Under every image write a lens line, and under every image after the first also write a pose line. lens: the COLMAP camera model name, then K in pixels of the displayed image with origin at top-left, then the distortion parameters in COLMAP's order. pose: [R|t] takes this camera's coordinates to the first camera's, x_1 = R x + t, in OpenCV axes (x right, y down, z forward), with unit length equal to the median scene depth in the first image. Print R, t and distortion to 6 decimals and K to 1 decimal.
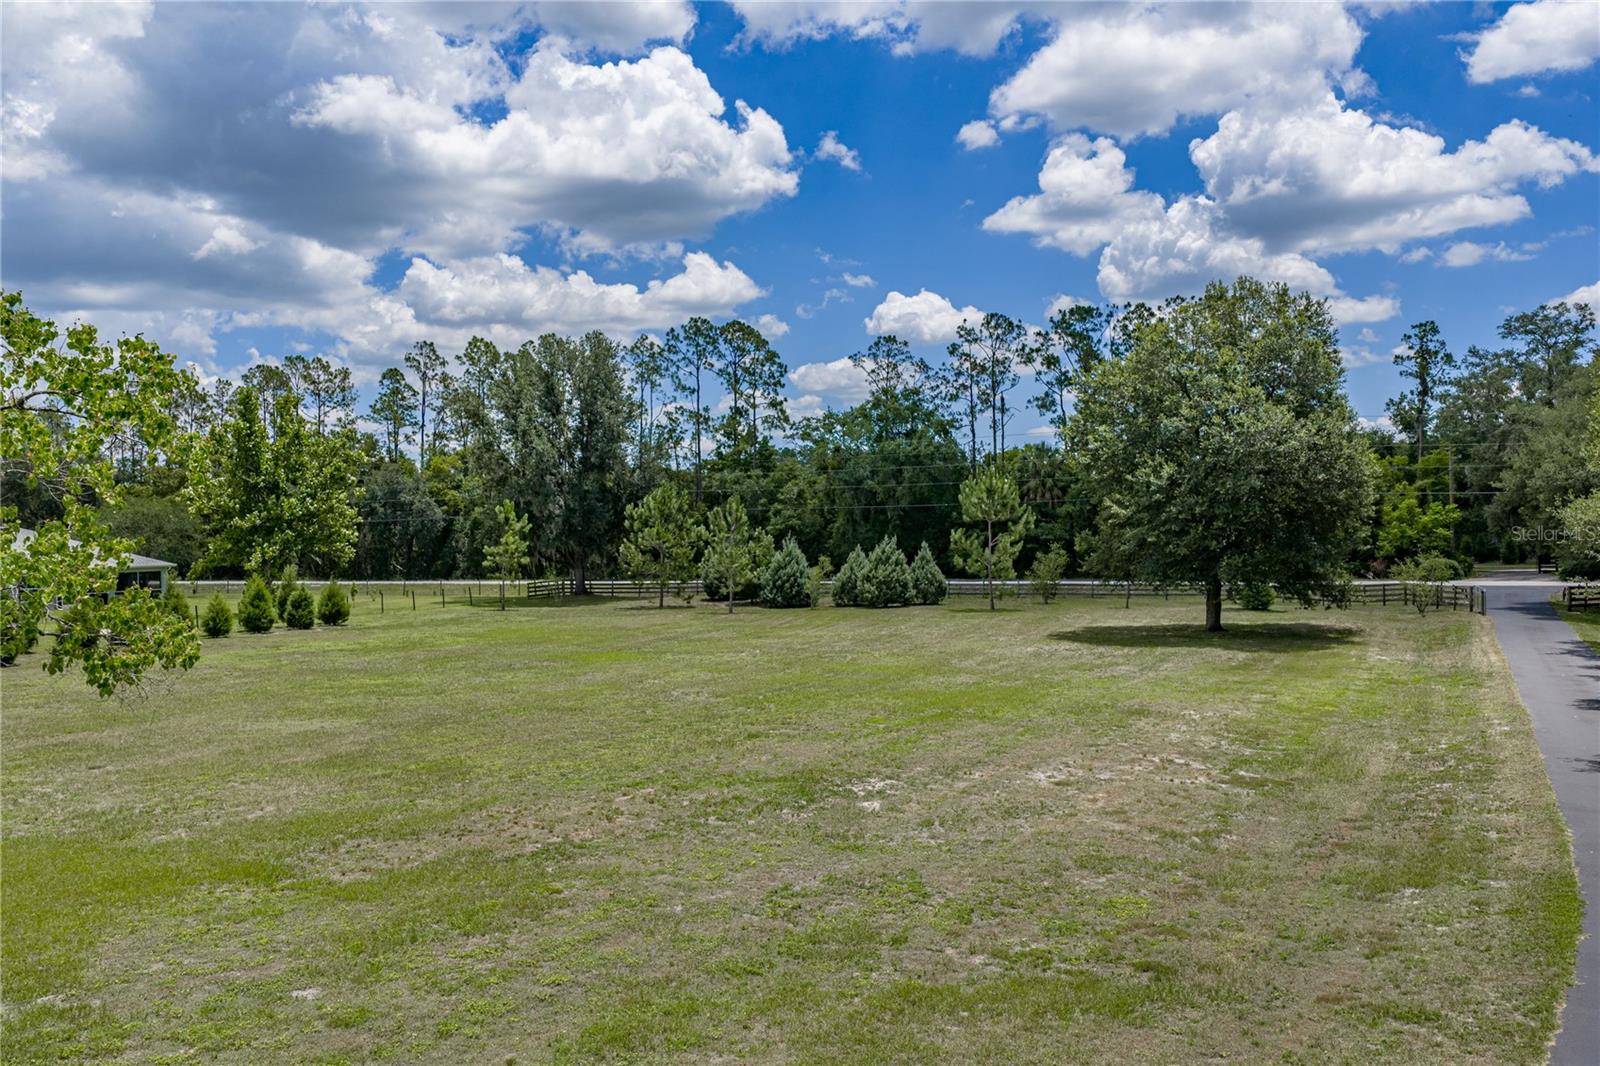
lens RADIAL K [[1324.3, 0, 794.8], [0, 1324.3, 548.9], [0, 0, 1]] dist [0.033494, -0.020141]
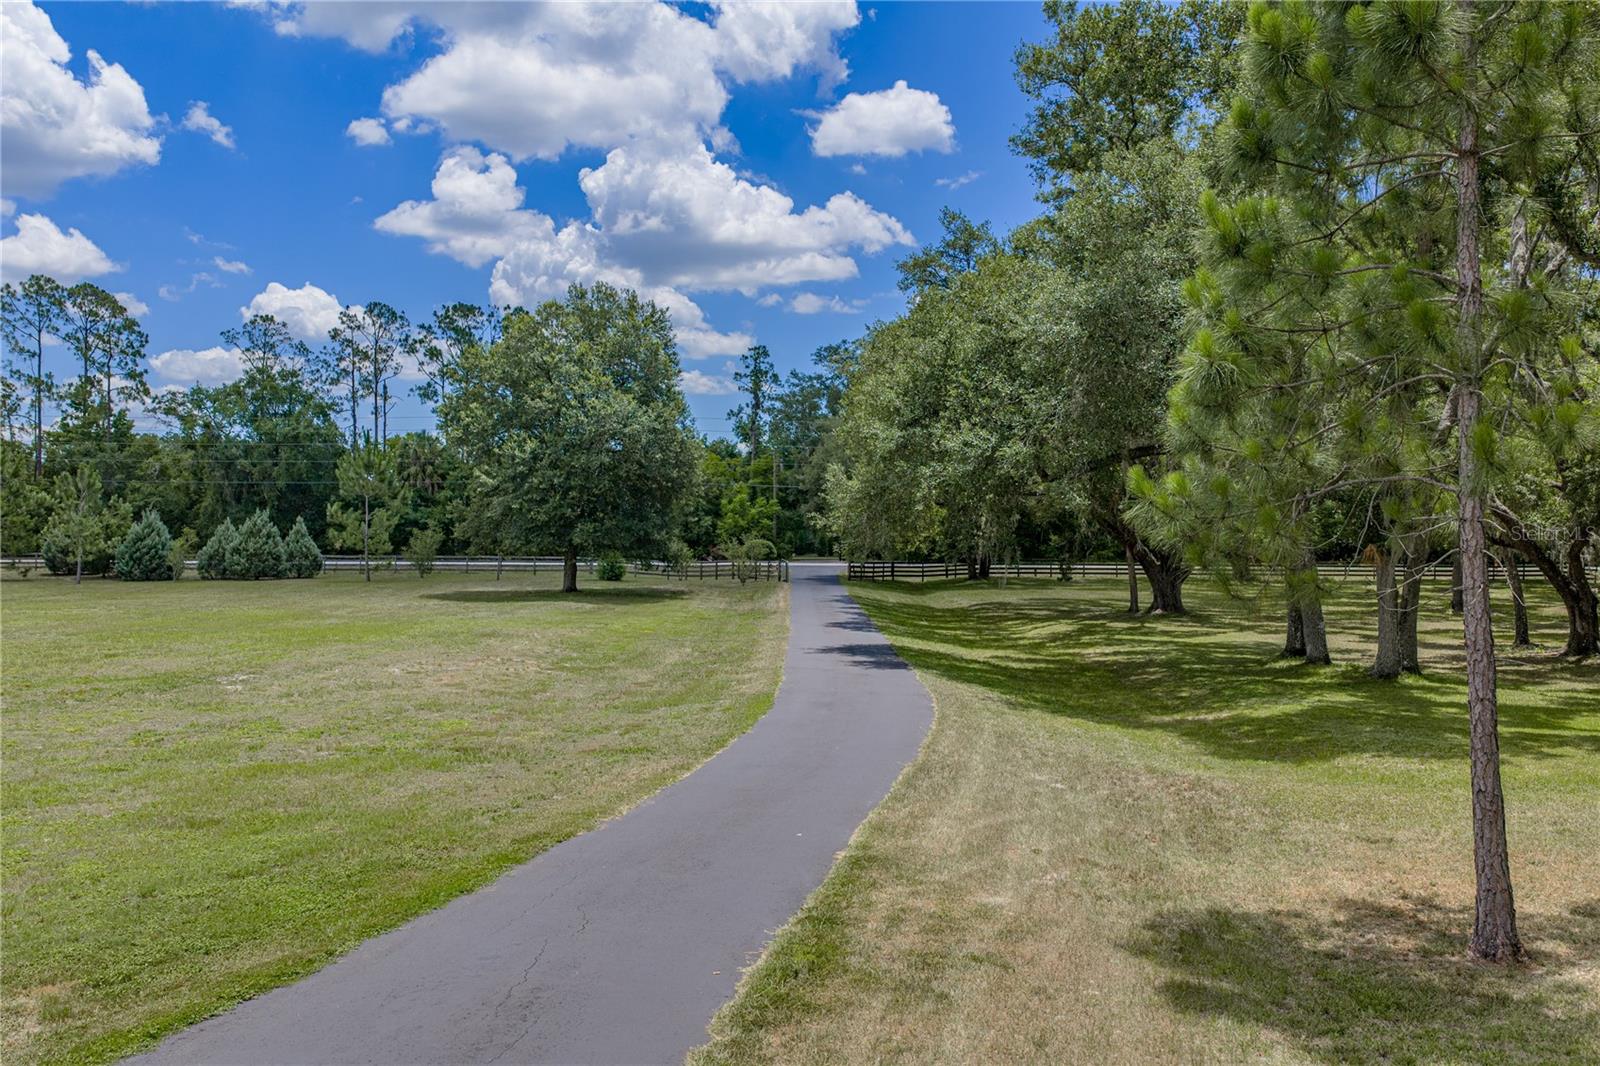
lens RADIAL K [[1324.3, 0, 783.2], [0, 1324.3, 549.2], [0, 0, 1]] dist [0.033494, -0.020141]
pose [[0.903296, 0.018509, 0.428619, -0.002112], [-0.013794, 0.999805, -0.014104, 0.020870], [-0.428797, 0.006828, 0.903375, -0.050306]]
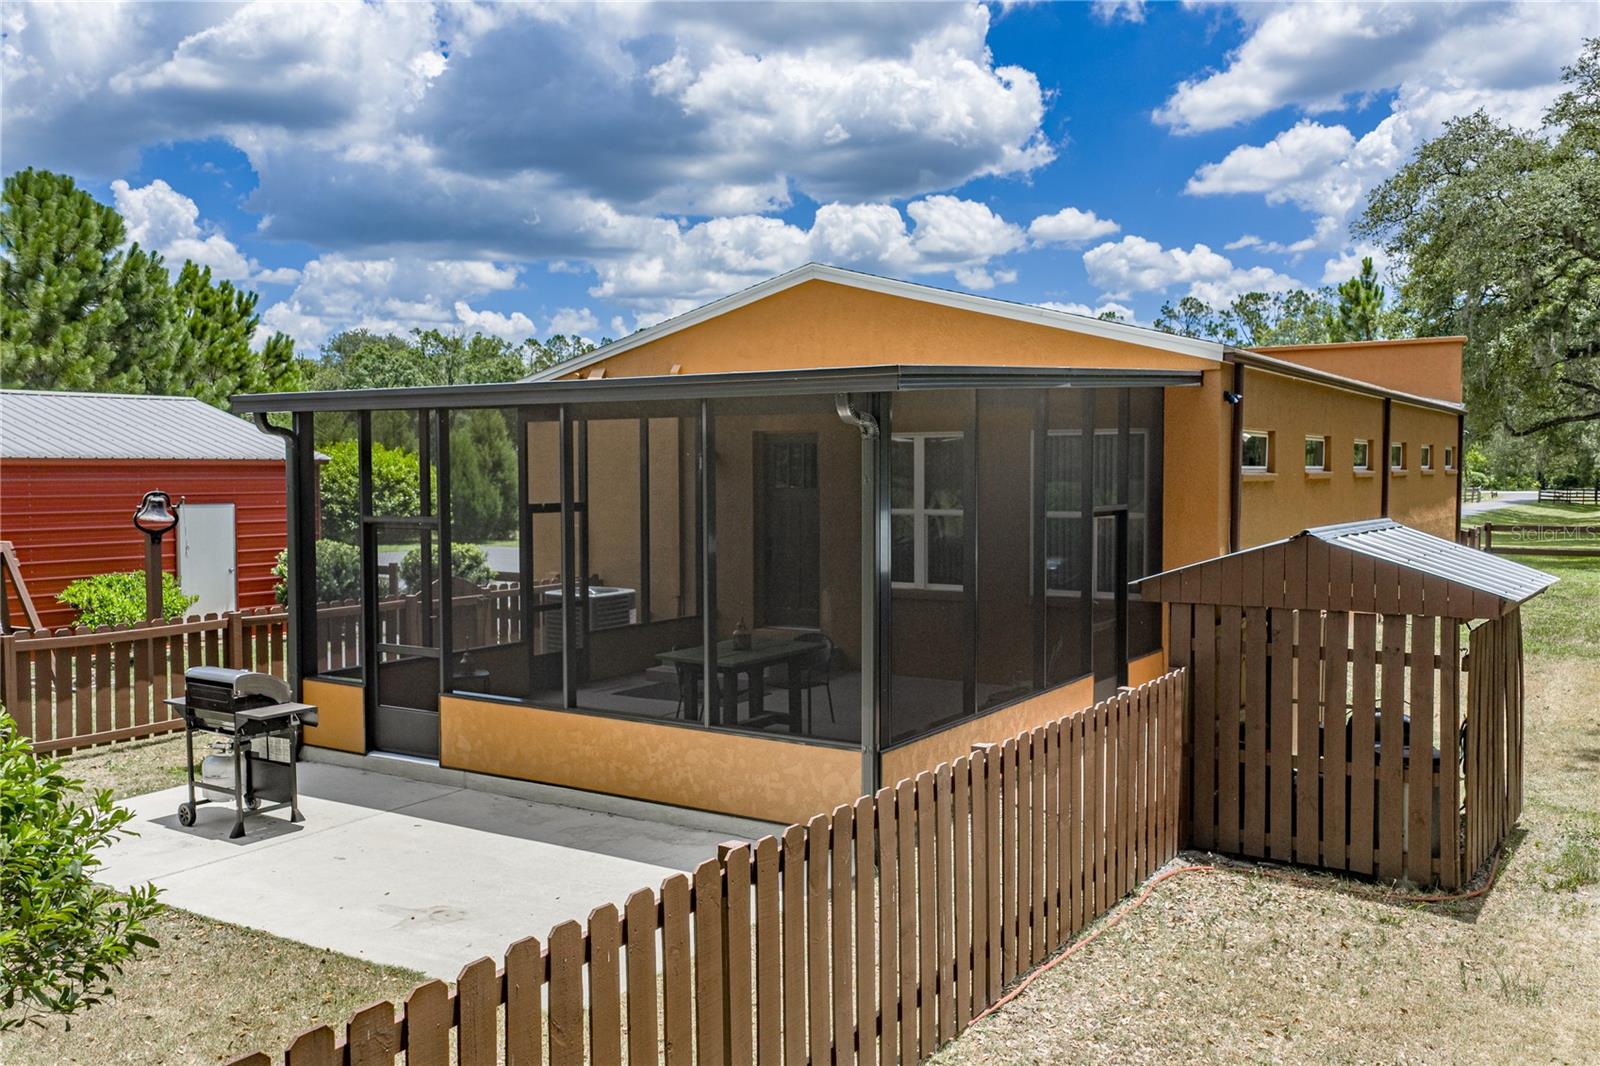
lens RADIAL K [[1324.3, 0, 804.0], [0, 1324.3, 537.0], [0, 0, 1]] dist [0.033494, -0.020141]
pose [[0.989329, 0.027451, -0.143091, -0.040907], [-0.022002, 0.998976, 0.039526, 0.025170], [0.144030, -0.035956, 0.988920, -0.421243]]
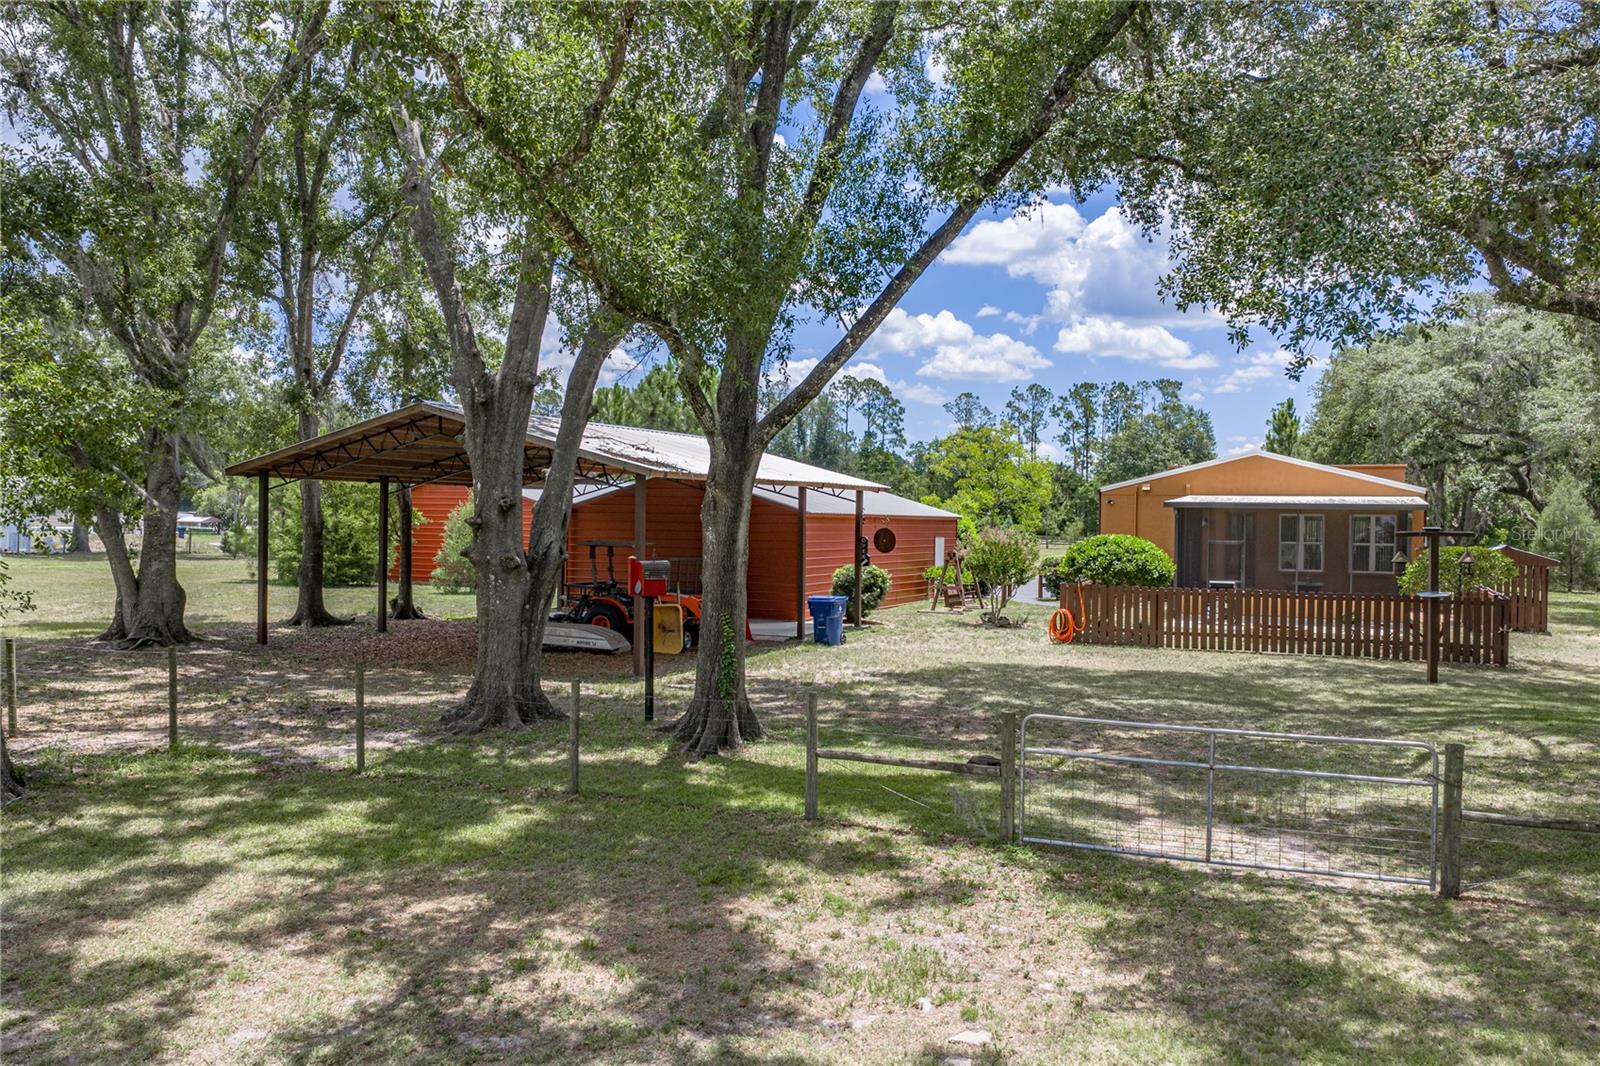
lens RADIAL K [[1324.3, 0, 794.2], [0, 1324.3, 567.9], [0, 0, 1]] dist [0.033494, -0.020141]
pose [[0.998694, 0.034908, 0.037314, -0.199654], [-0.035660, 0.999170, 0.019686, 0.032108], [-0.036596, -0.020991, 0.999110, -0.645274]]
